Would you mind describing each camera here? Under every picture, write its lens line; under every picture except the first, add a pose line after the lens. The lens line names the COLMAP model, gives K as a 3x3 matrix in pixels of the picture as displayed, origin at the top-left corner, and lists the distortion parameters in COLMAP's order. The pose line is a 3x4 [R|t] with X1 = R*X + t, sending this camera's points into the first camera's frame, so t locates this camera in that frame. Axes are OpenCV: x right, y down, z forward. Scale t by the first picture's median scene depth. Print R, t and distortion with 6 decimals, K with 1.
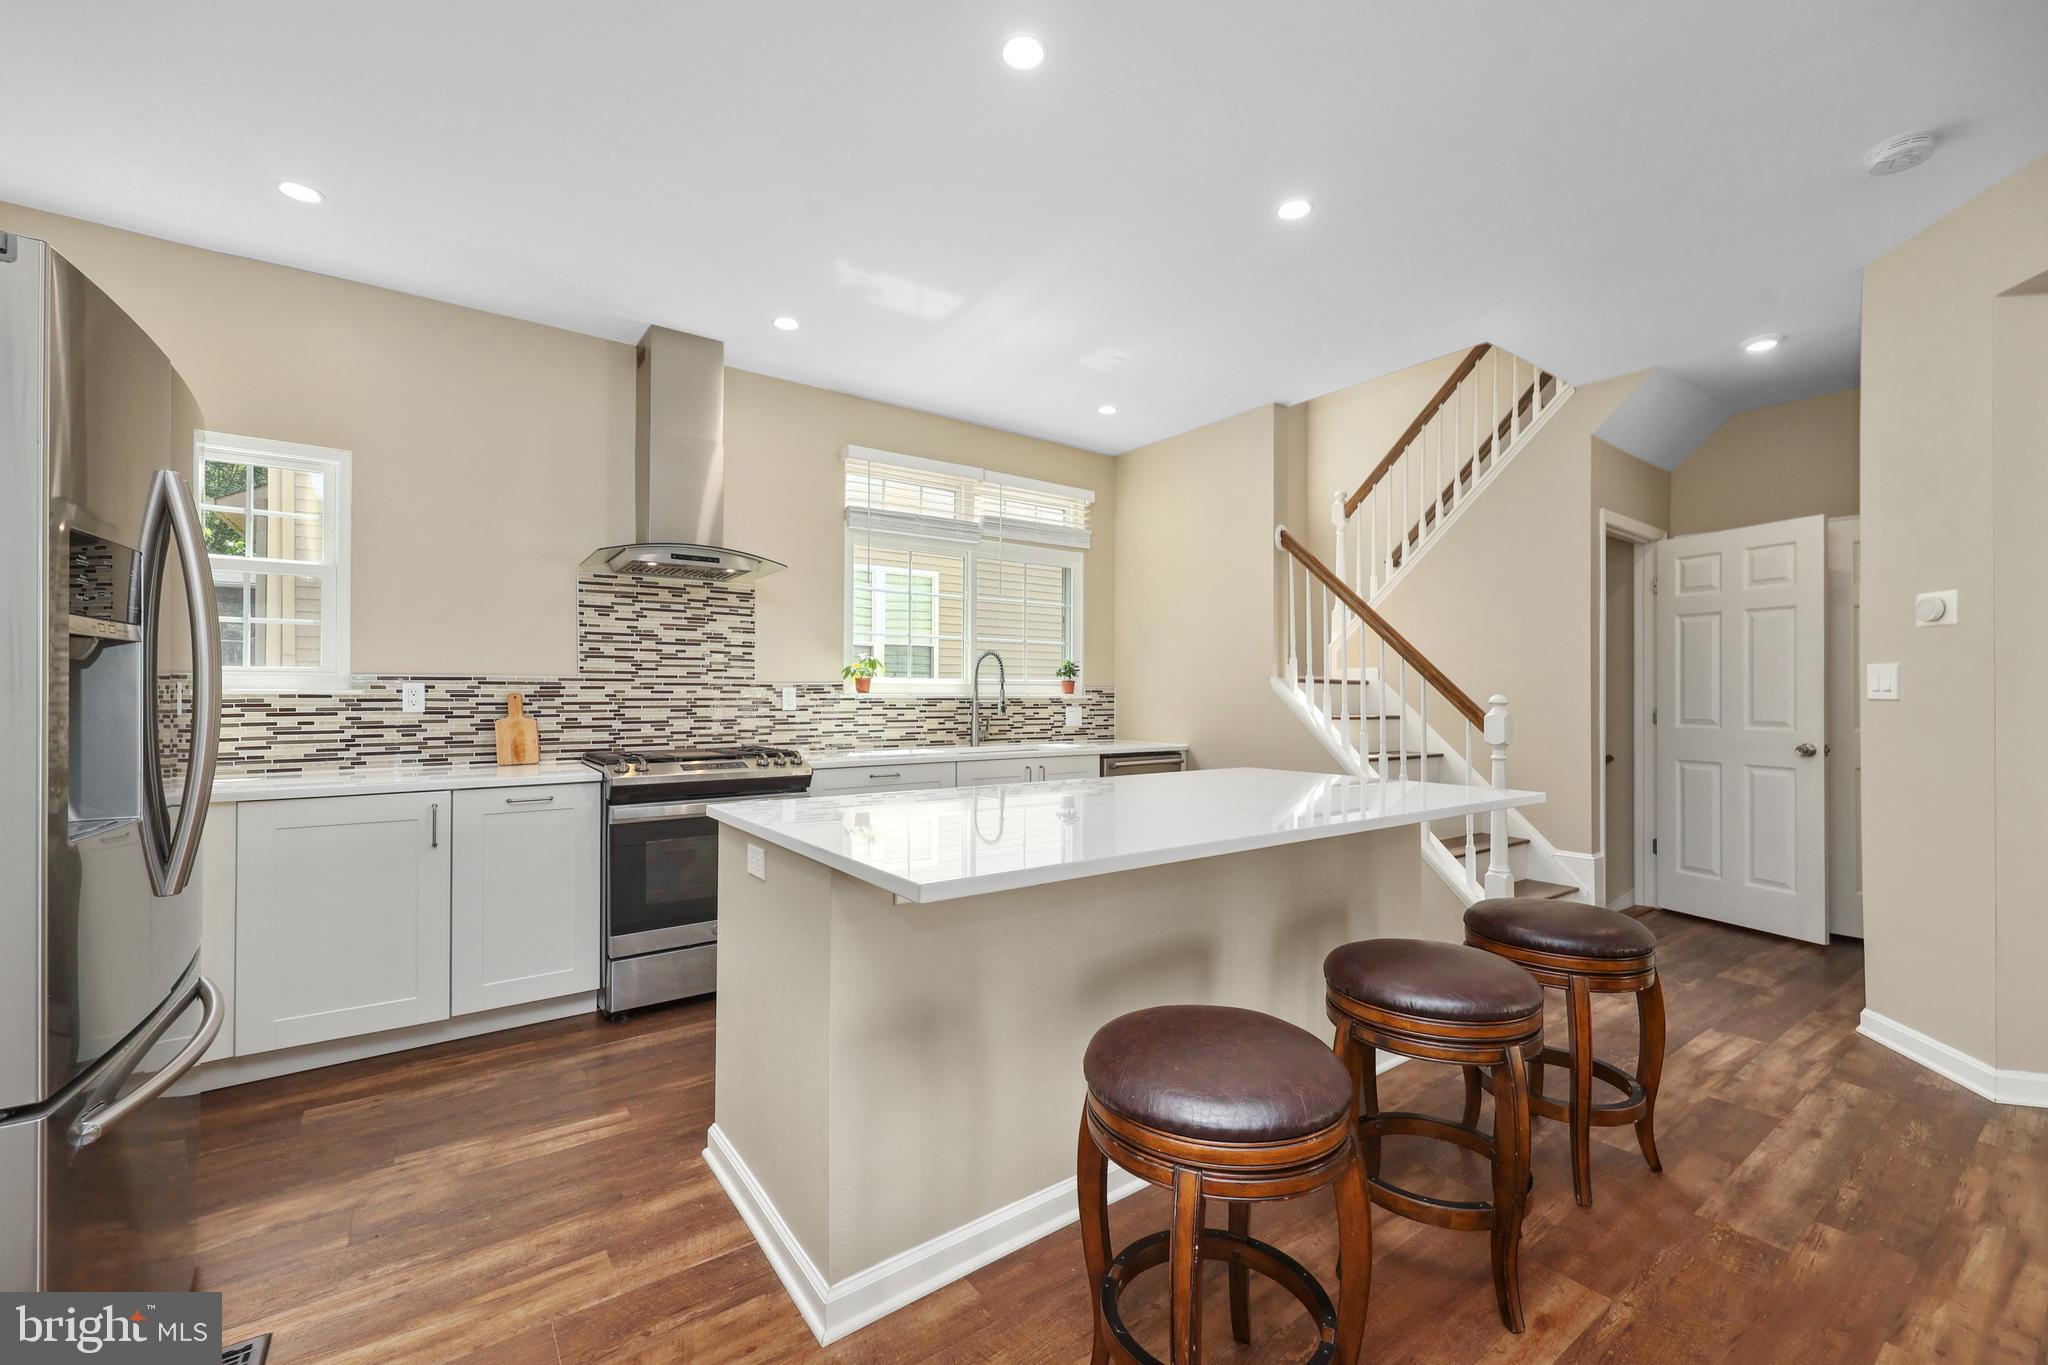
lens RADIAL K [[839.5, 0, 1024.0], [0, 839.5, 682.5], [0, 0, 1]] dist [0.007231, 0.000162]
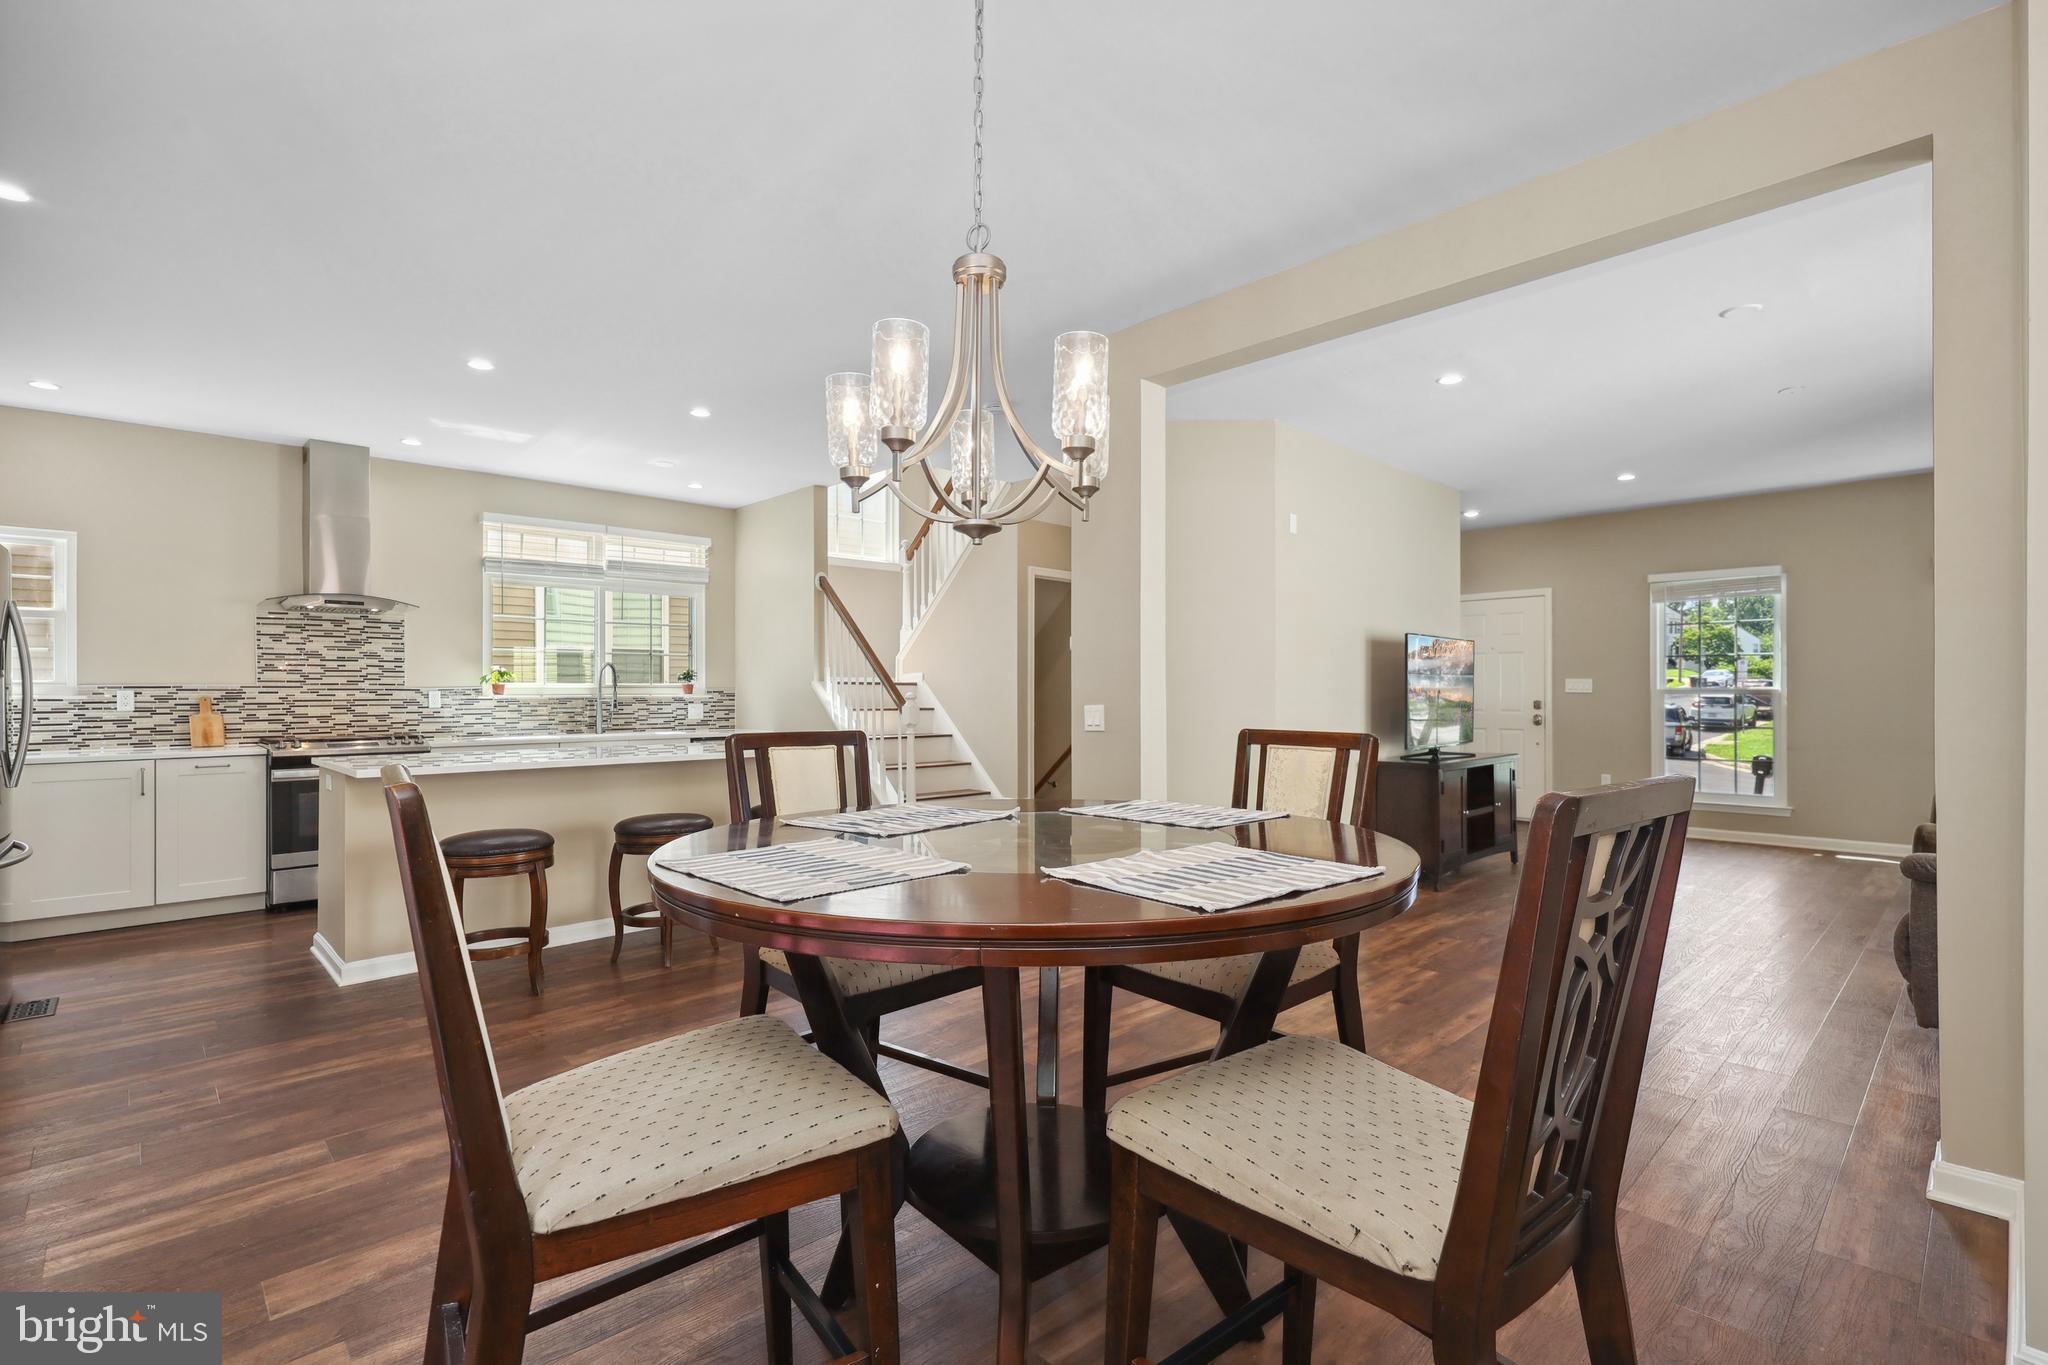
lens RADIAL K [[938.4, 0, 1039.4], [0, 938.4, 683.1], [0, 0, 1]] dist [-0.000214, -0.000104]
pose [[0.988788, -0.007404, 0.149140, 0.520909], [0.007122, 0.999972, 0.002426, -0.004272], [-0.149153, -0.001336, 0.988813, -0.733087]]
